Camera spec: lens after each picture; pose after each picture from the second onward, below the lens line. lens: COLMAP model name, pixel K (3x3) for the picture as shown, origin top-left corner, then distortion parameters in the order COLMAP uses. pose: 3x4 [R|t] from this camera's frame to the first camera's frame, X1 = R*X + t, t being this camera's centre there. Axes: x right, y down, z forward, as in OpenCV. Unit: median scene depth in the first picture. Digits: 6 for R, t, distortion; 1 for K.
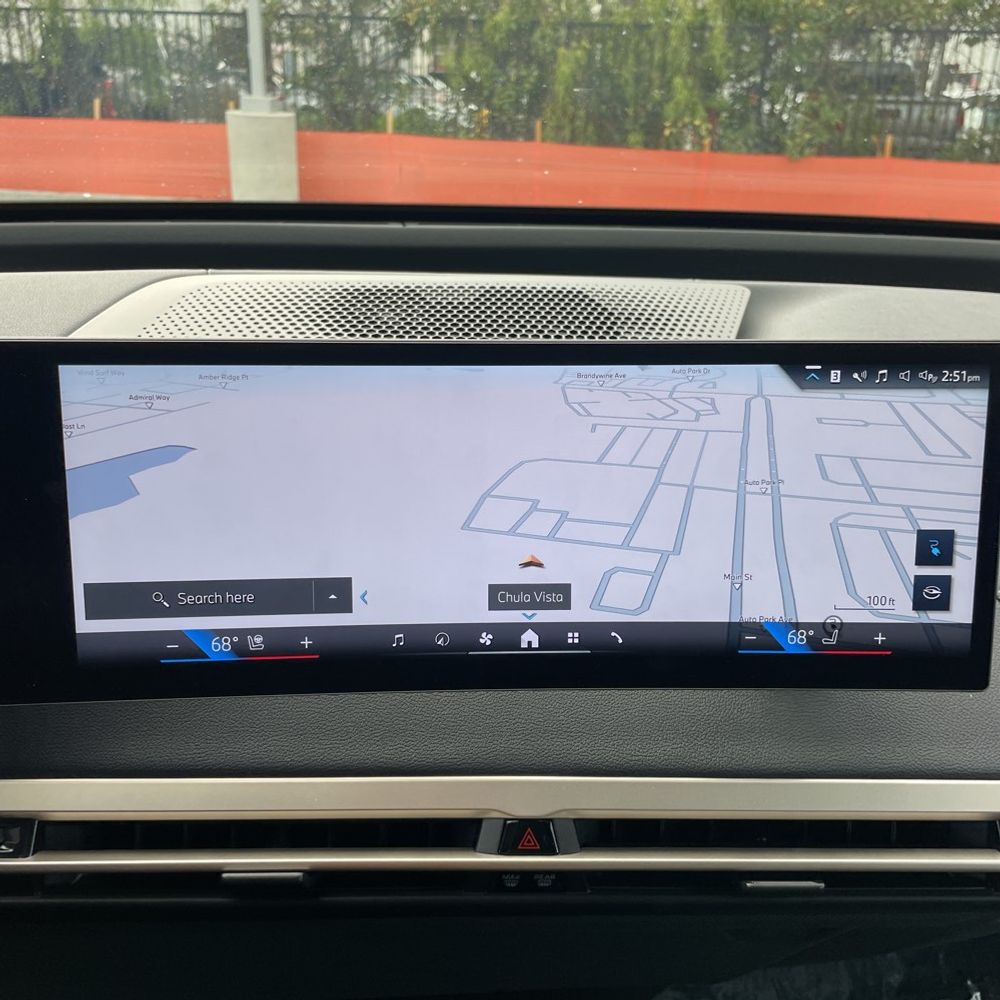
lens RADIAL K [[1019.2, 0, 493.0], [0, 1019.2, 494.0], [0, 0, 1]] dist [0.026662, 0.000000]
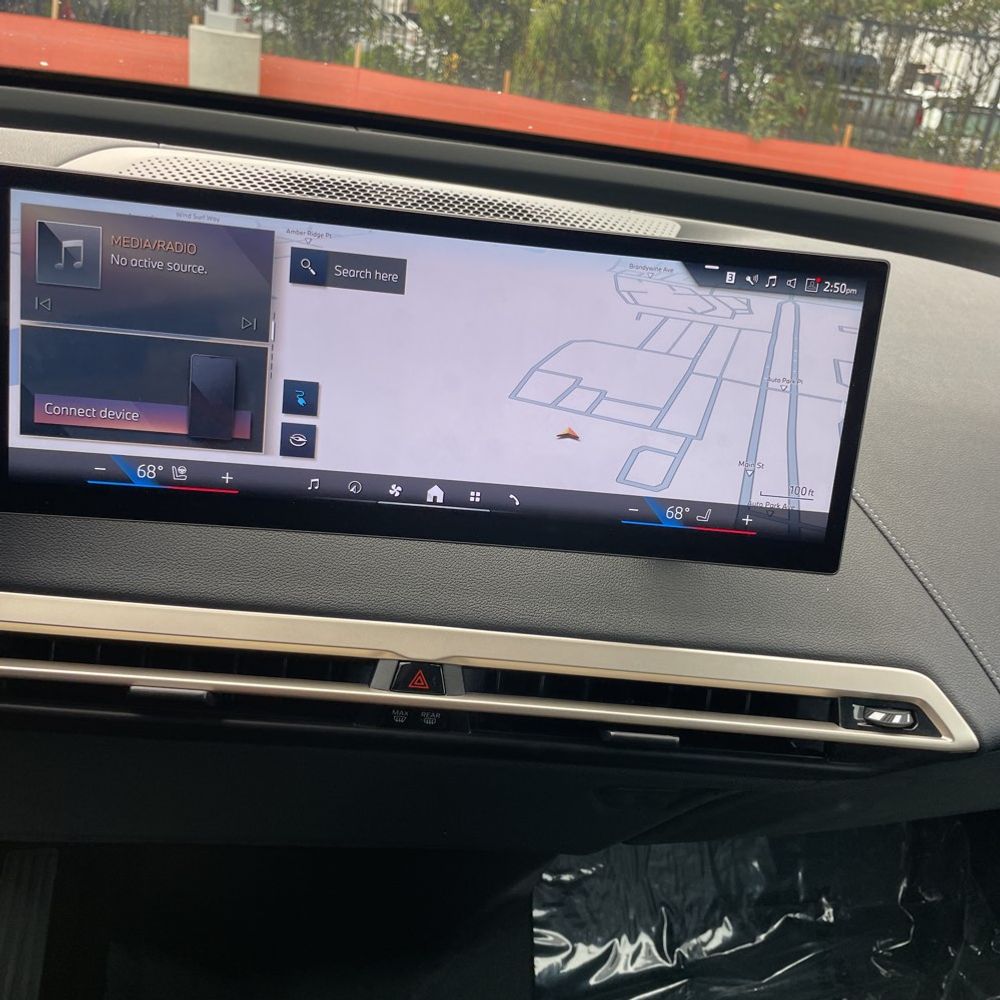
lens RADIAL K [[1019.2, 0, 493.1], [0, 1019.2, 483.7], [0, 0, 1]] dist [0.026662, 0.000000]
pose [[0.994274, 0.085945, 0.063509, 0.001422], [-0.087987, 0.995667, 0.030083, 0.004788], [-0.060648, -0.035499, 0.997528, -0.004661]]
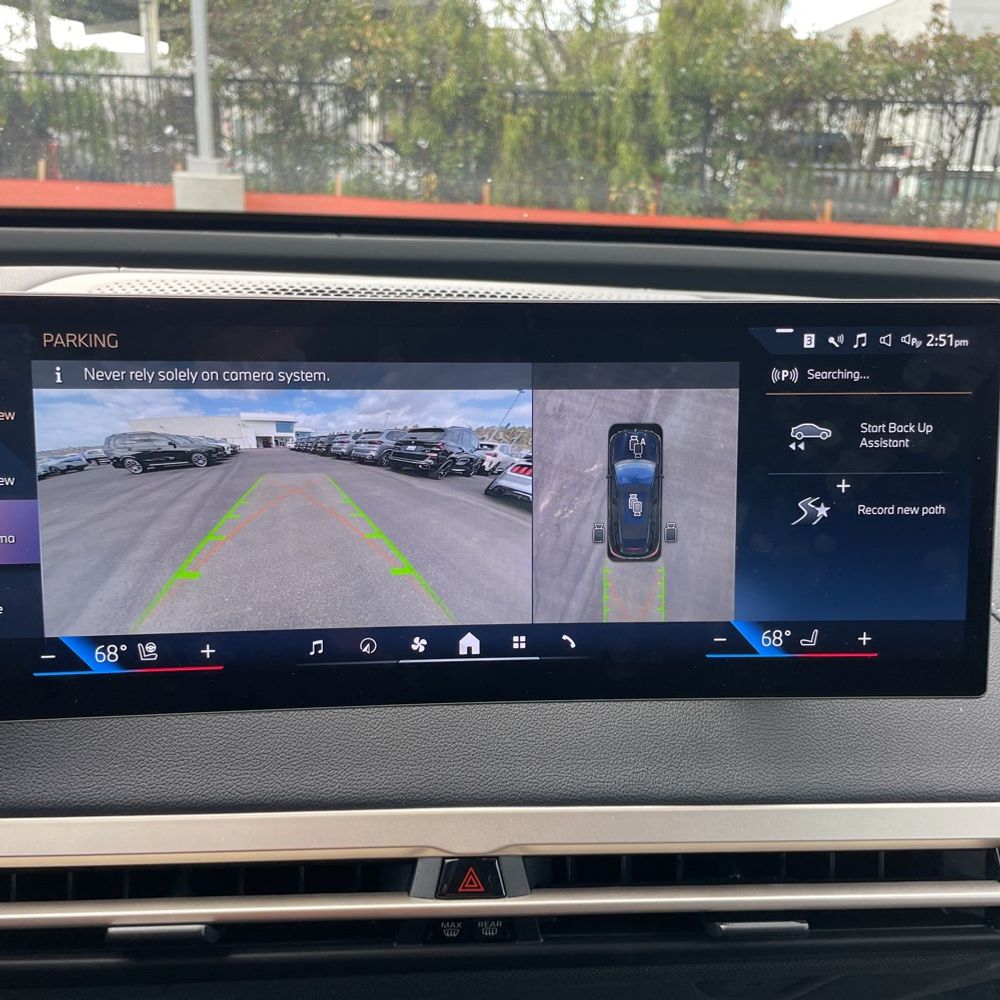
lens RADIAL K [[1019.2, 0, 486.1], [0, 1019.2, 512.4], [0, 0, 1]] dist [0.026662, 0.000000]
pose [[0.999154, -0.008581, 0.040228, 0.000848], [0.010367, 0.998960, -0.044410, 0.003527], [-0.039805, 0.044789, 0.998203, 0.006513]]
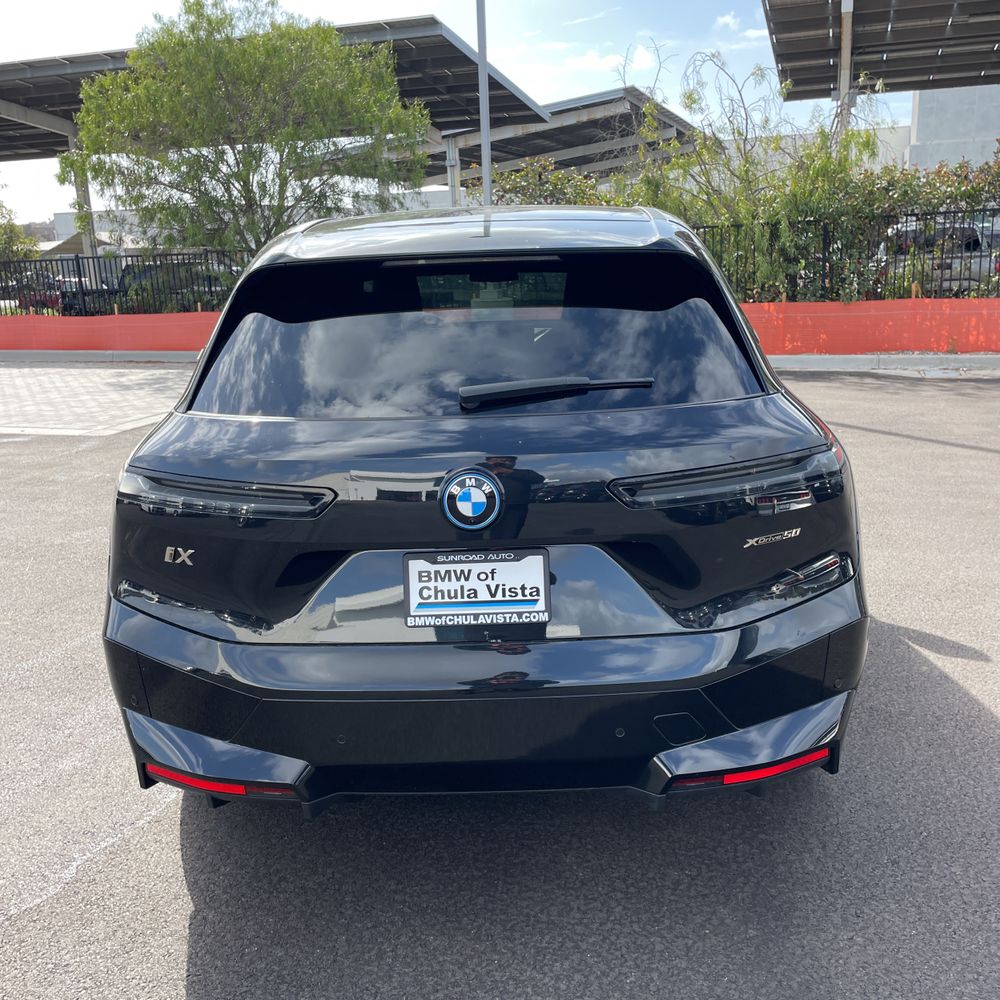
lens RADIAL K [[1019.2, 0, 494.9], [0, 1019.2, 491.5], [0, 0, 1]] dist [0.026662, 0.000000]
pose [[0.975730, -0.014190, -0.218518, 0.129375], [-0.016976, 0.989994, -0.140087, 0.163856], [0.218319, 0.140396, 0.965726, -0.523672]]
